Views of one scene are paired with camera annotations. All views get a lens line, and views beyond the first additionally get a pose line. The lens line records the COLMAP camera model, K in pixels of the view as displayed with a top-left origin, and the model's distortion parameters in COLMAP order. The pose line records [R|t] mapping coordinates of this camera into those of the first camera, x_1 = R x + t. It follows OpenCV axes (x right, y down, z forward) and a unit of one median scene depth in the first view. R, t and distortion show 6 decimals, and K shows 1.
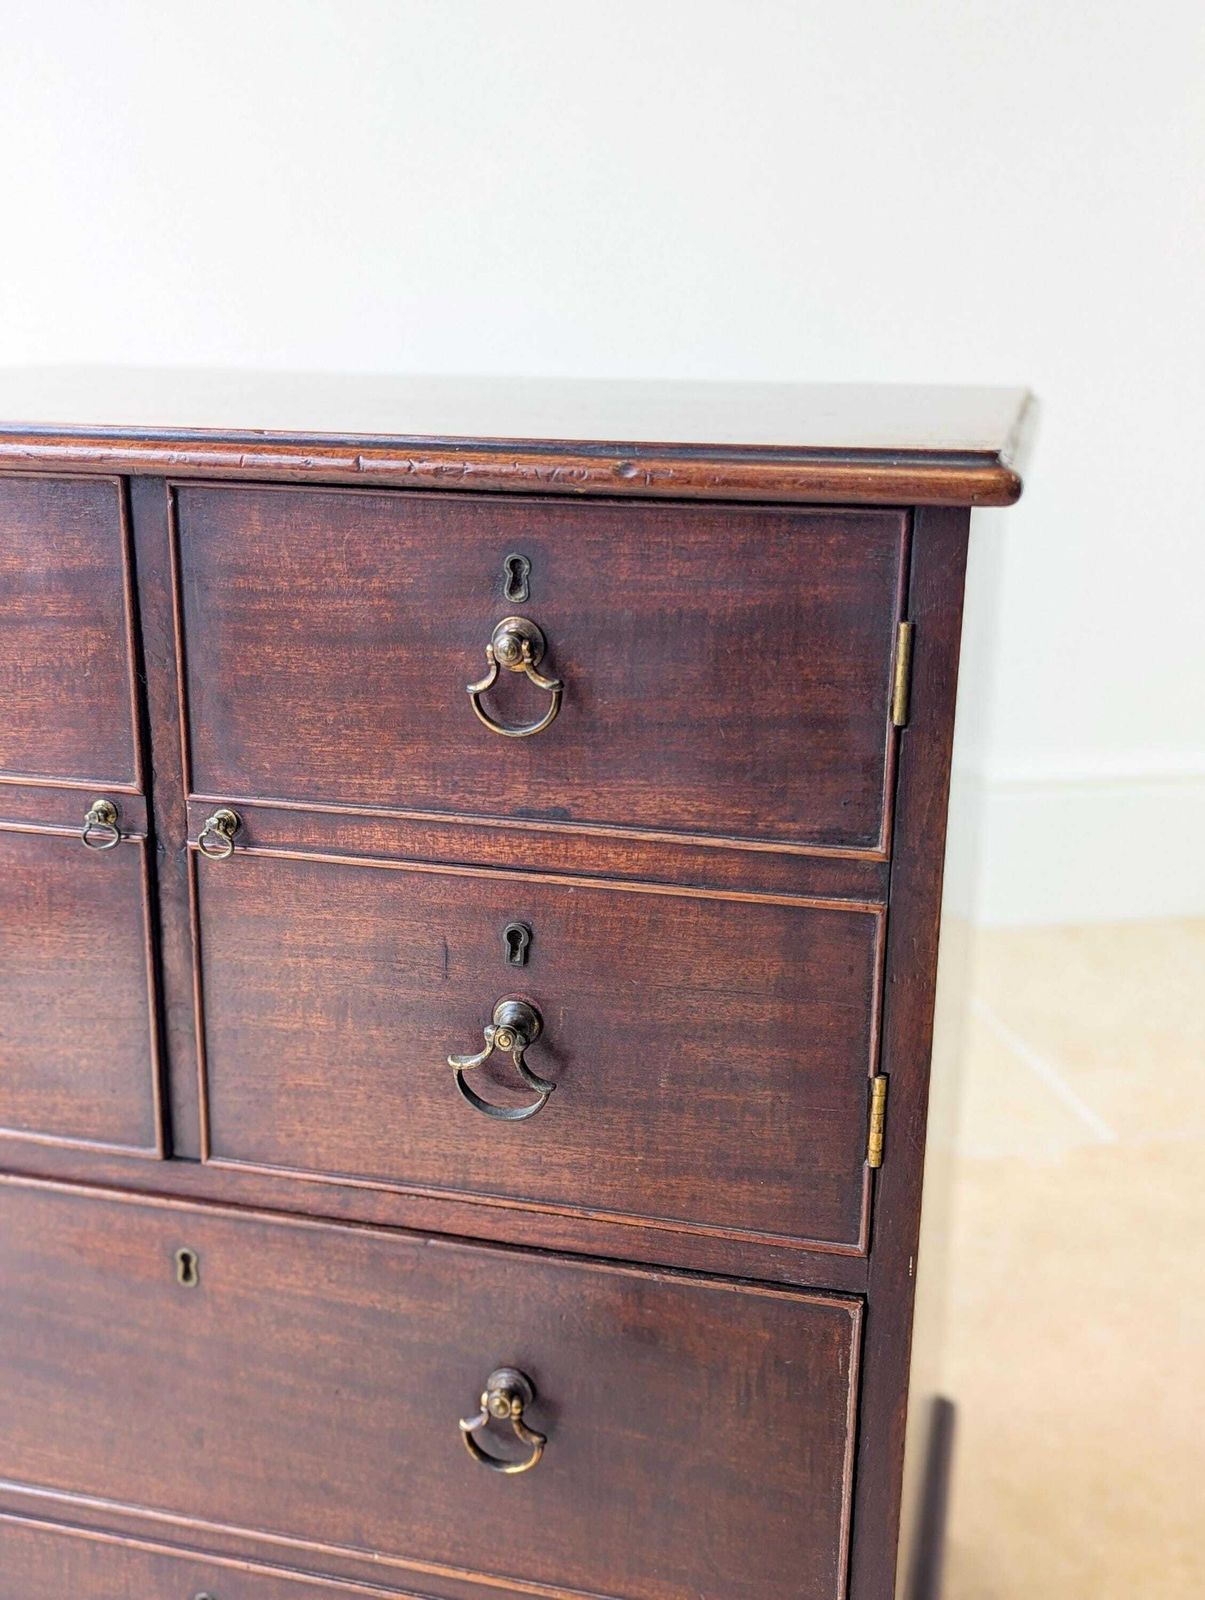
lens RADIAL K [[1700.2, 0, 572.0], [0, 1700.2, 783.4], [0, 0, 1]] dist [0.032447, 0.000000]
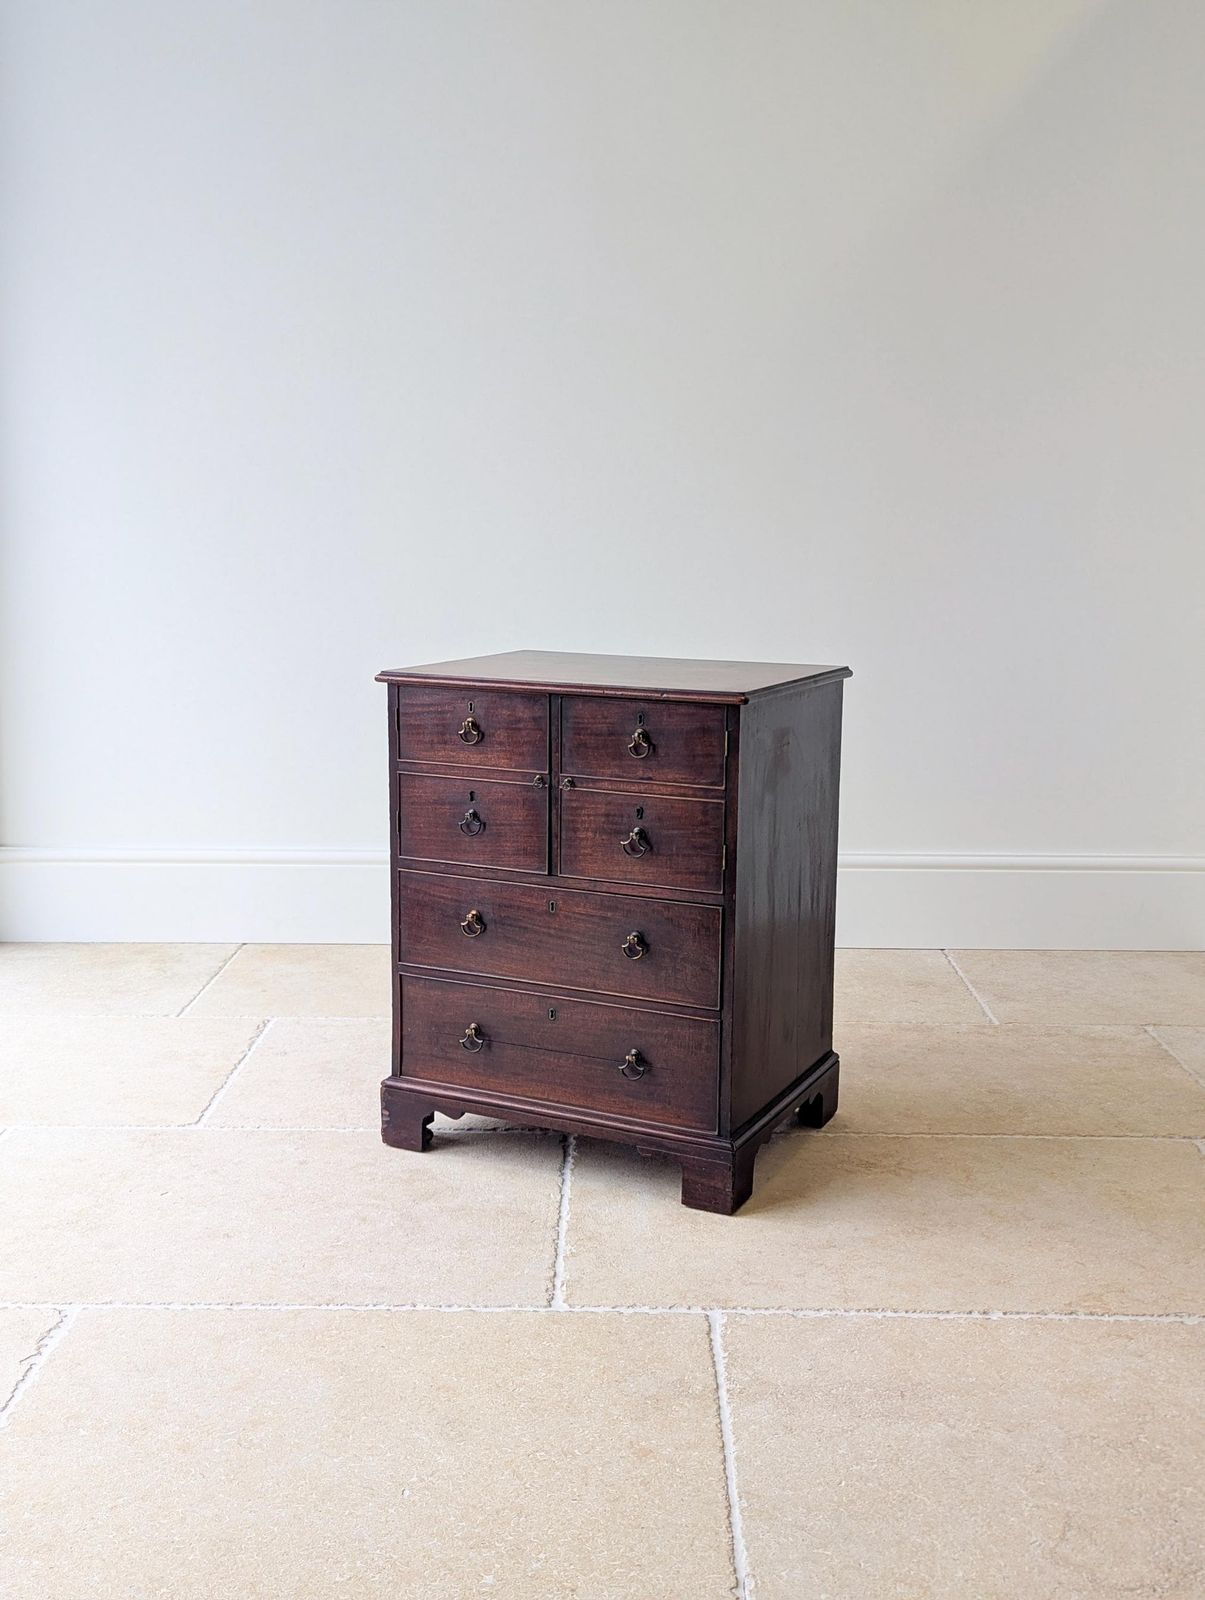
lens RADIAL K [[1625.1, 0, 603.7], [0, 1625.1, 760.3], [0, 0, 1]] dist [0.029168, 0.000000]
pose [[0.981341, 0.028489, -0.190153, 0.575346], [-0.053140, 0.990628, -0.125823, 0.434777], [0.184787, 0.133580, 0.973658, -2.592092]]
